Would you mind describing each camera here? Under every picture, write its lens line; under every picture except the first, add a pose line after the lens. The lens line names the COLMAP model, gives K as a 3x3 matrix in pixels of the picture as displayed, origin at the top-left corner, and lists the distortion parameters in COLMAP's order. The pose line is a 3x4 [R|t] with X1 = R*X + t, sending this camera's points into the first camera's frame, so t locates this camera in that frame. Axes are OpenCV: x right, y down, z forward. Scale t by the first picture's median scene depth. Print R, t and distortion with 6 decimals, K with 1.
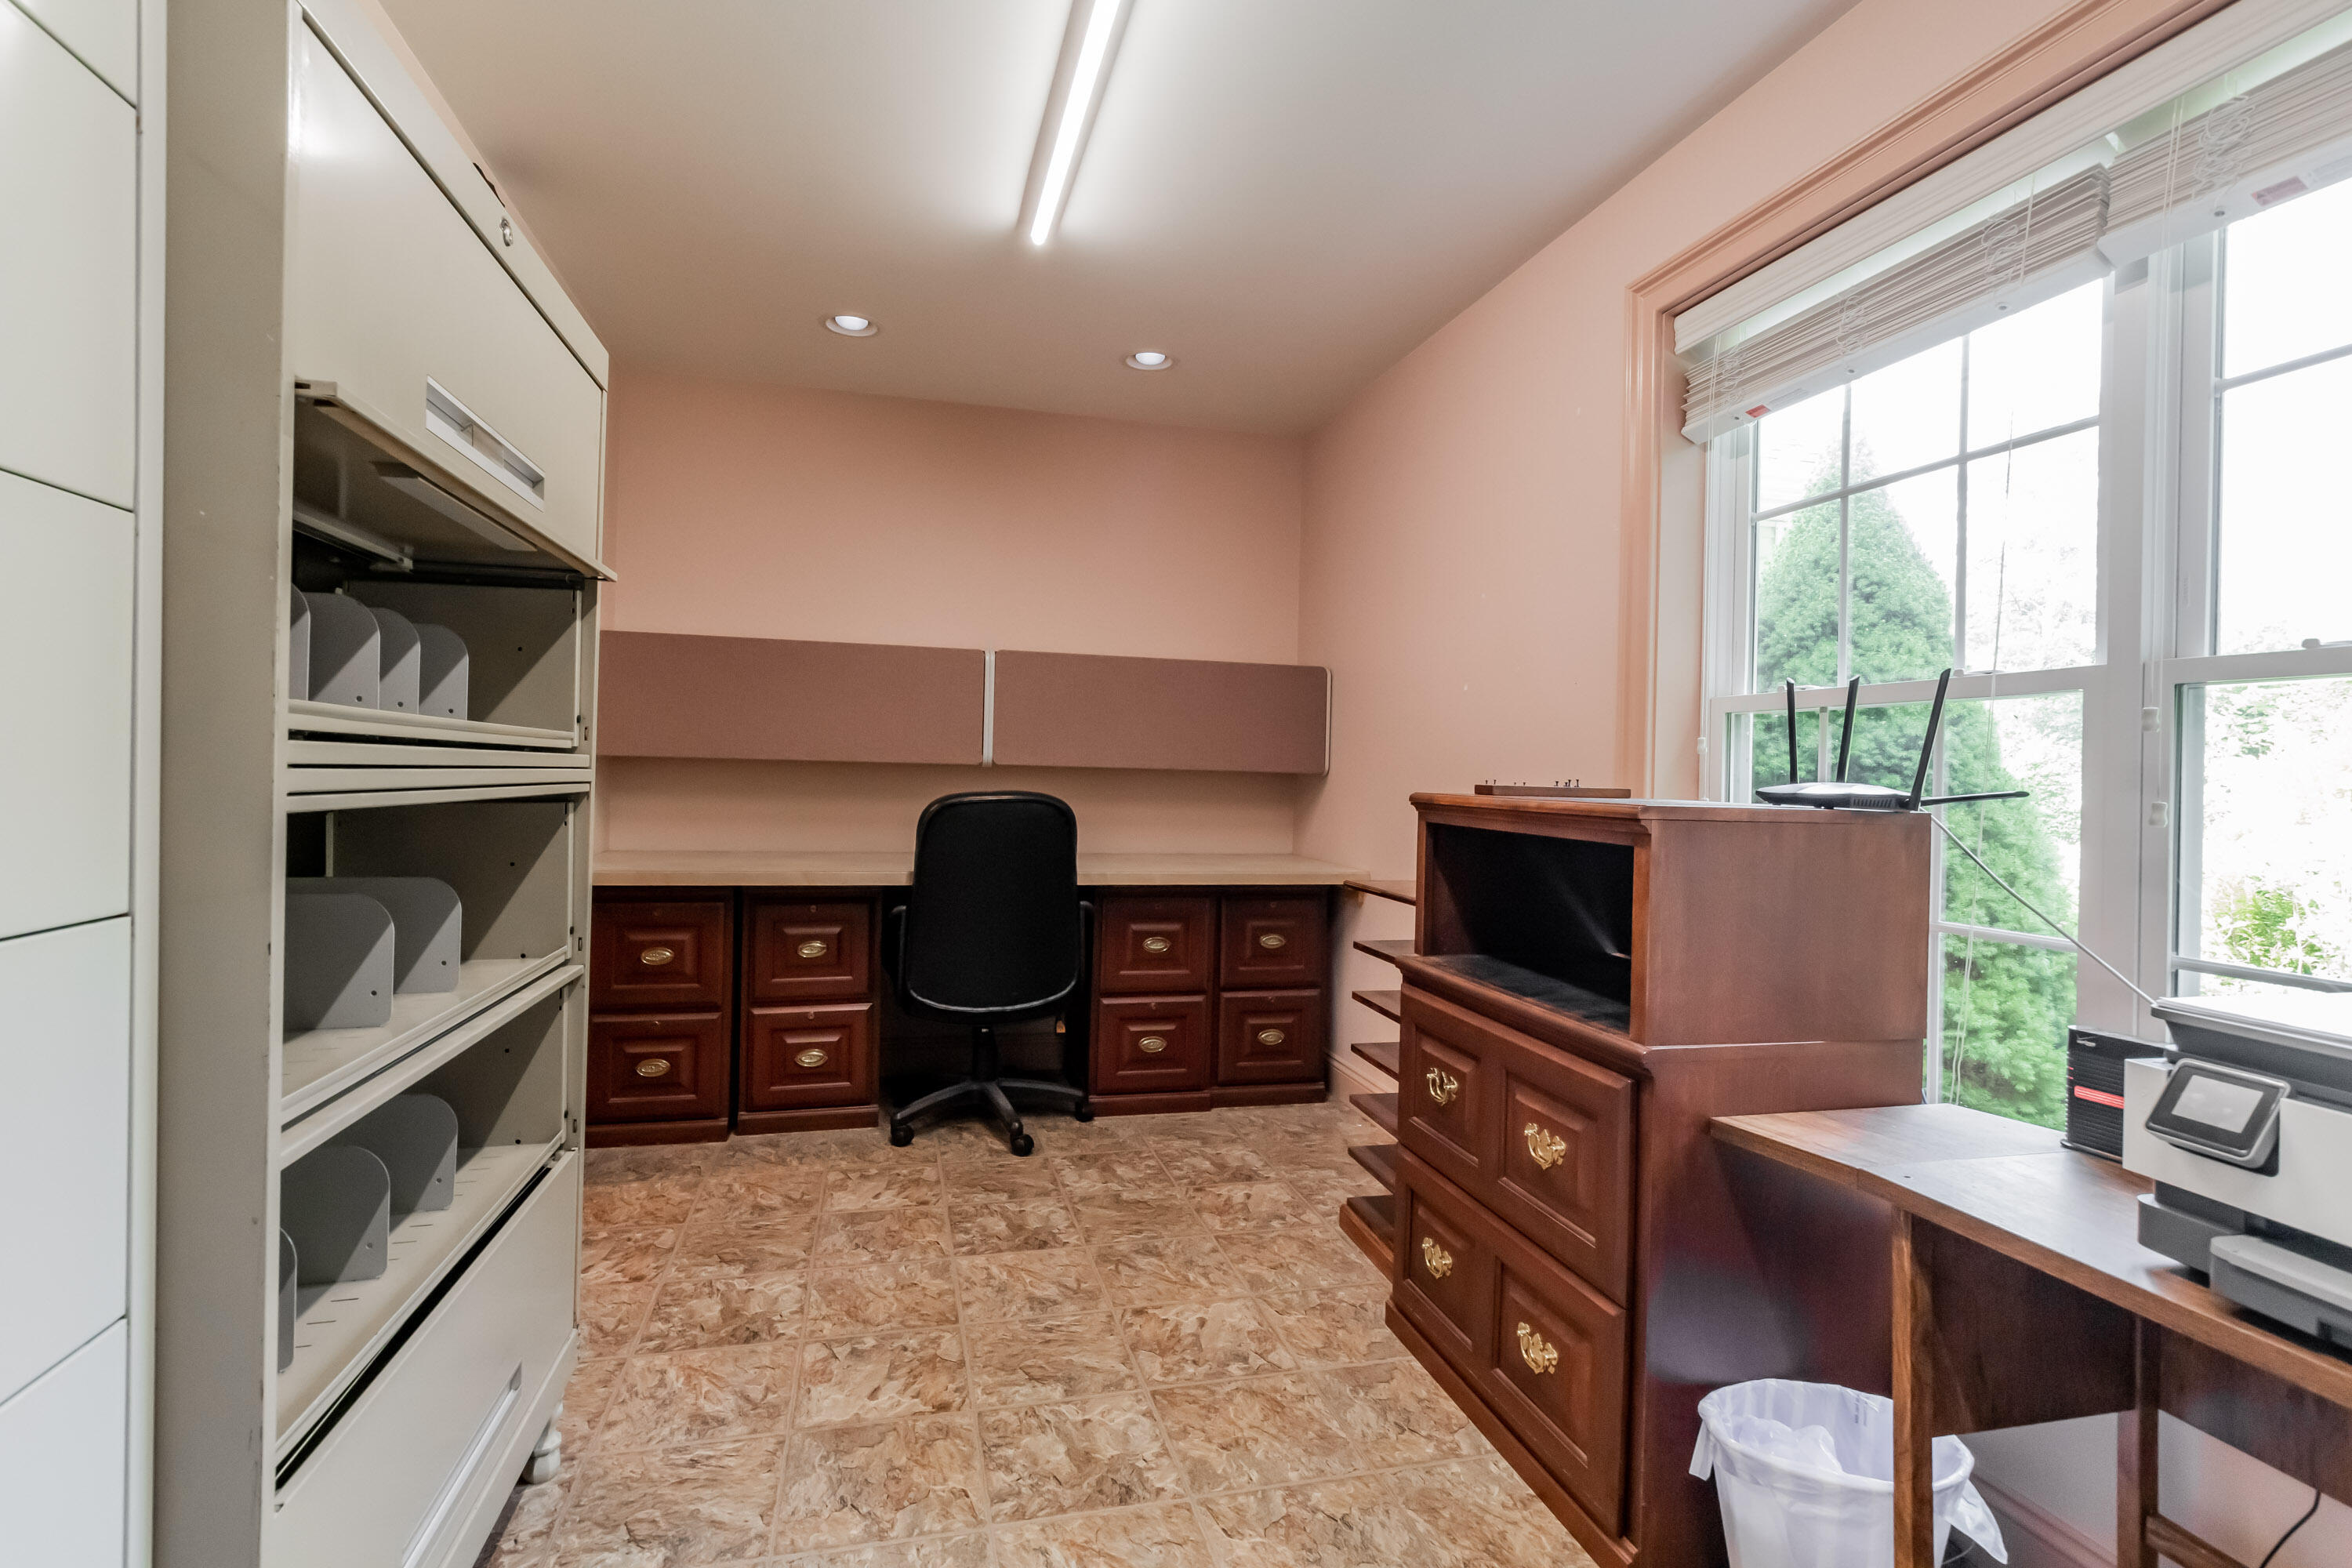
lens RADIAL K [[1184.8, 0, 1174.3], [0, 1184.8, 816.3], [0, 0, 1]] dist [-0.071457, 0.086043]
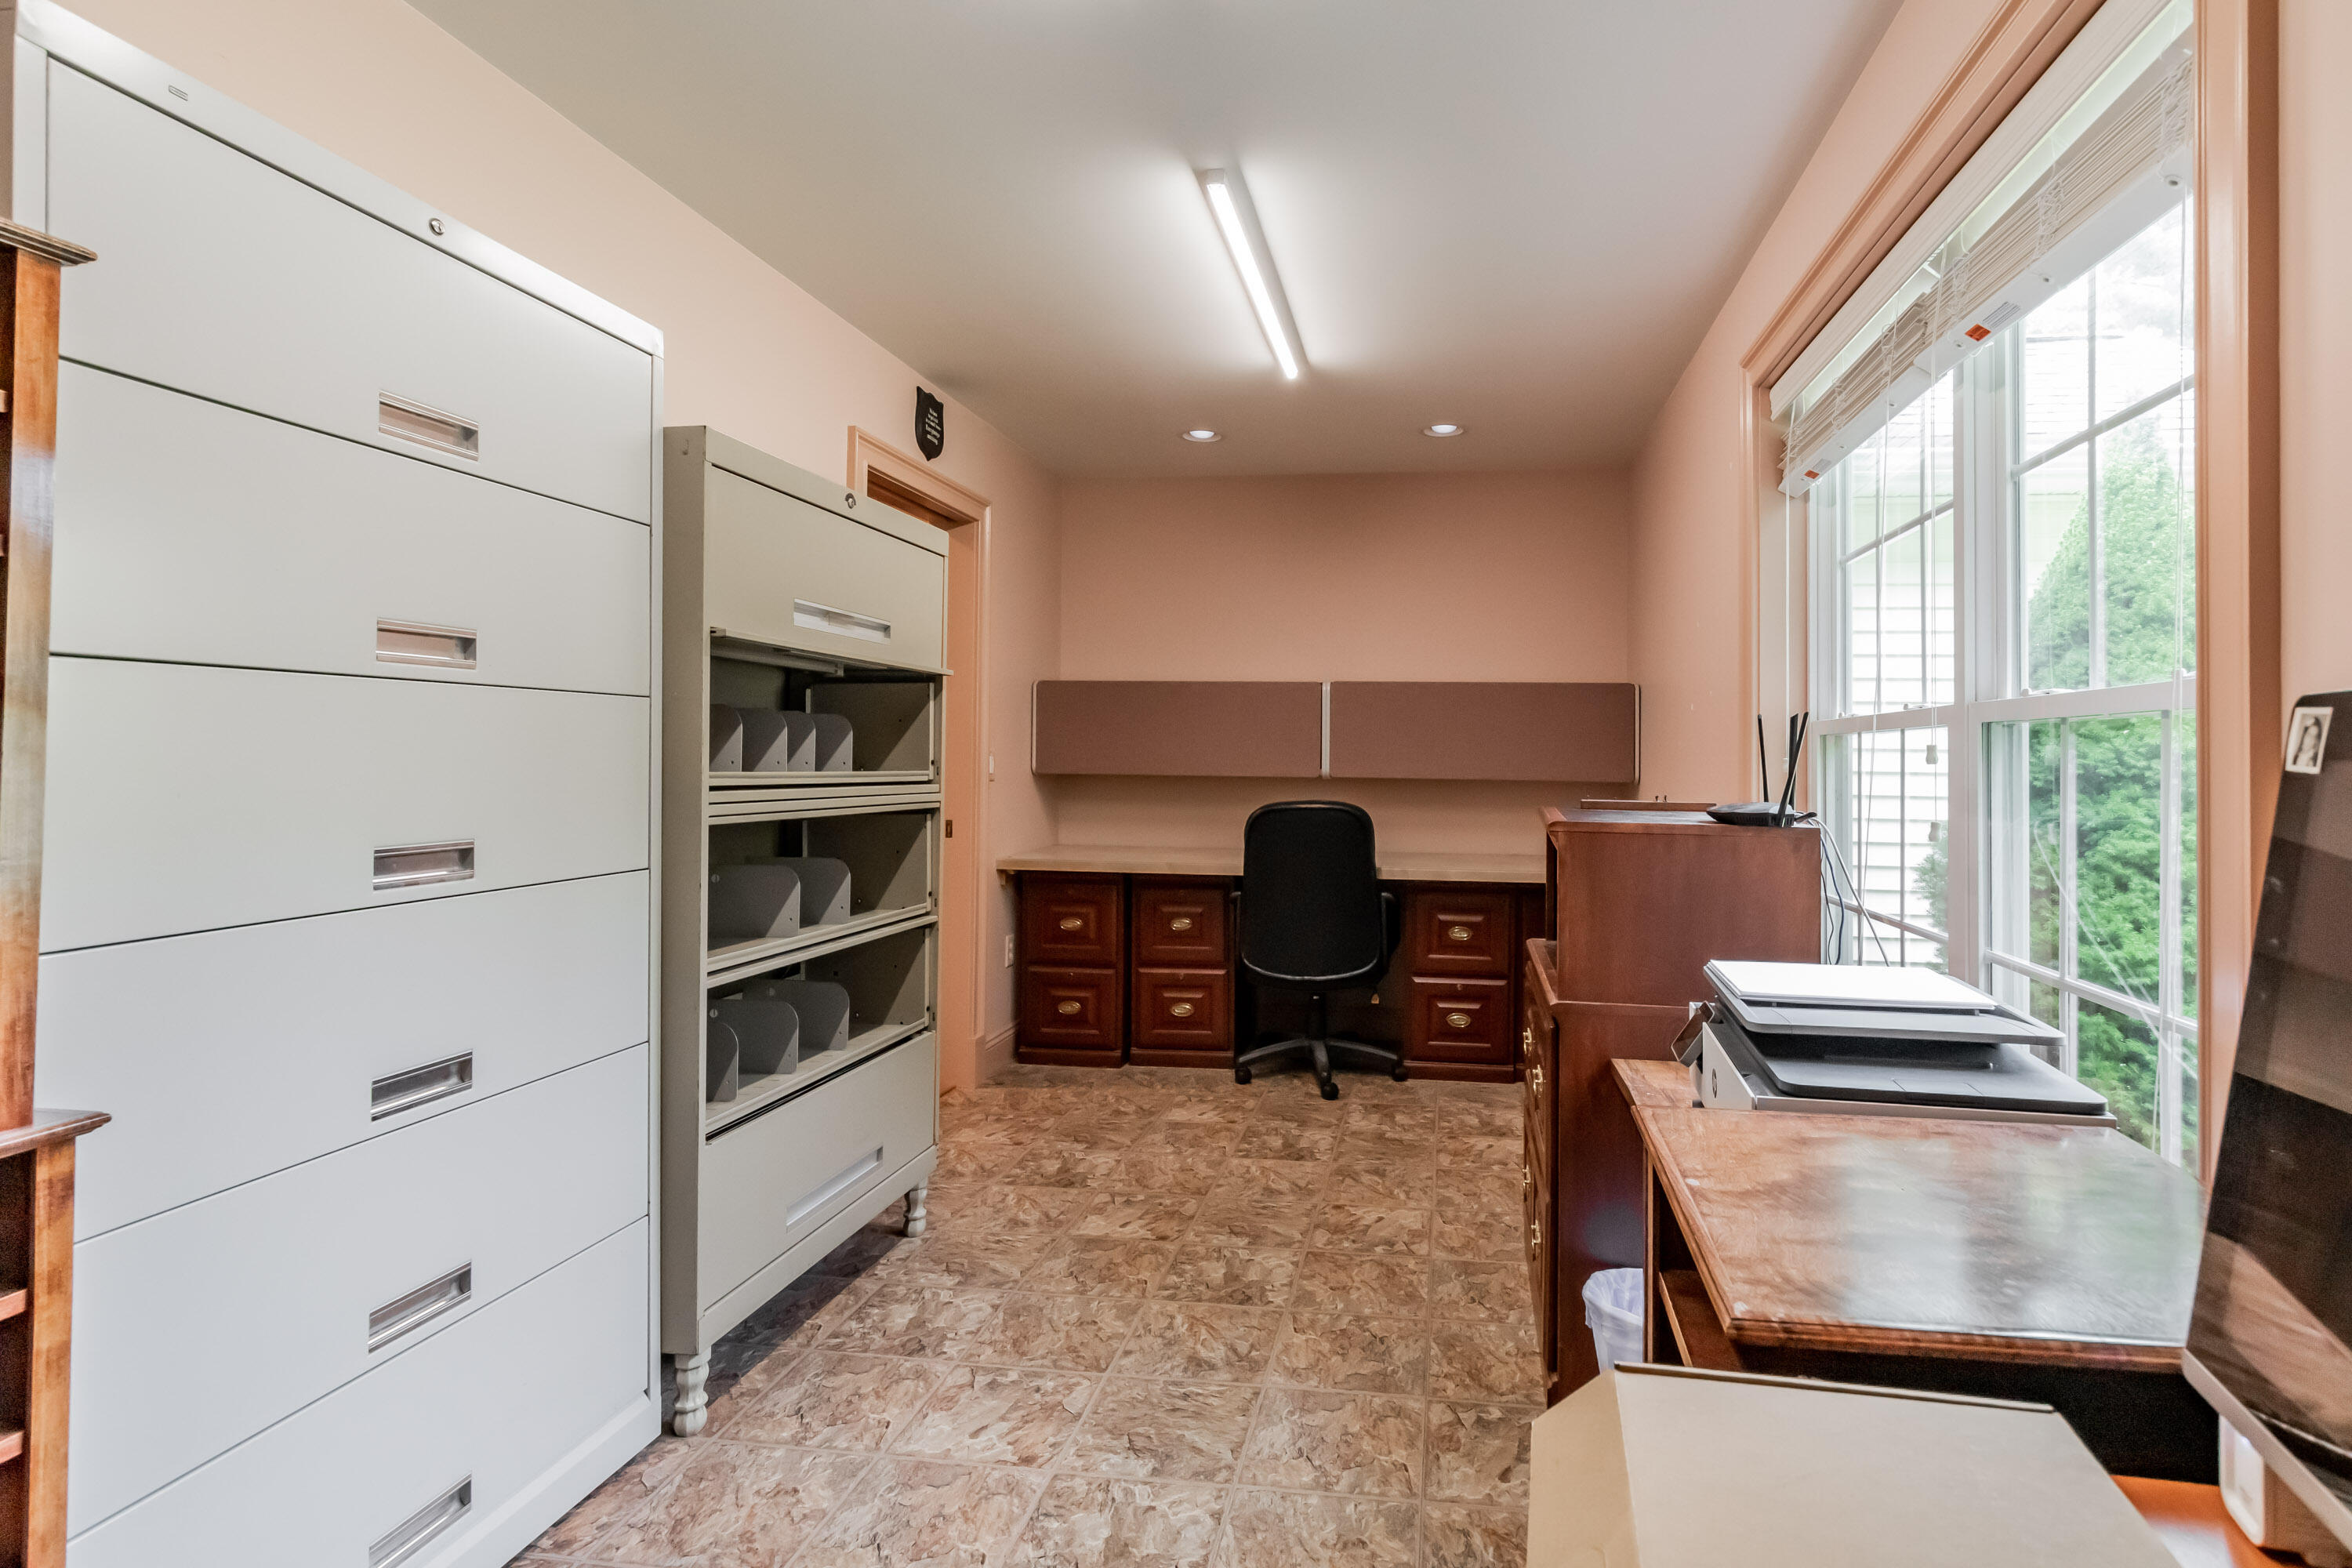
lens RADIAL K [[1113.5, 0, 1176.0], [0, 1113.5, 784.0], [0, 0, 1]] dist [-0.000691, -0.000689]
pose [[0.917223, -0.001697, -0.398371, 0.189204], [-0.012120, 0.999409, -0.032162, 0.002319], [0.398190, 0.034328, 0.916660, -0.128050]]
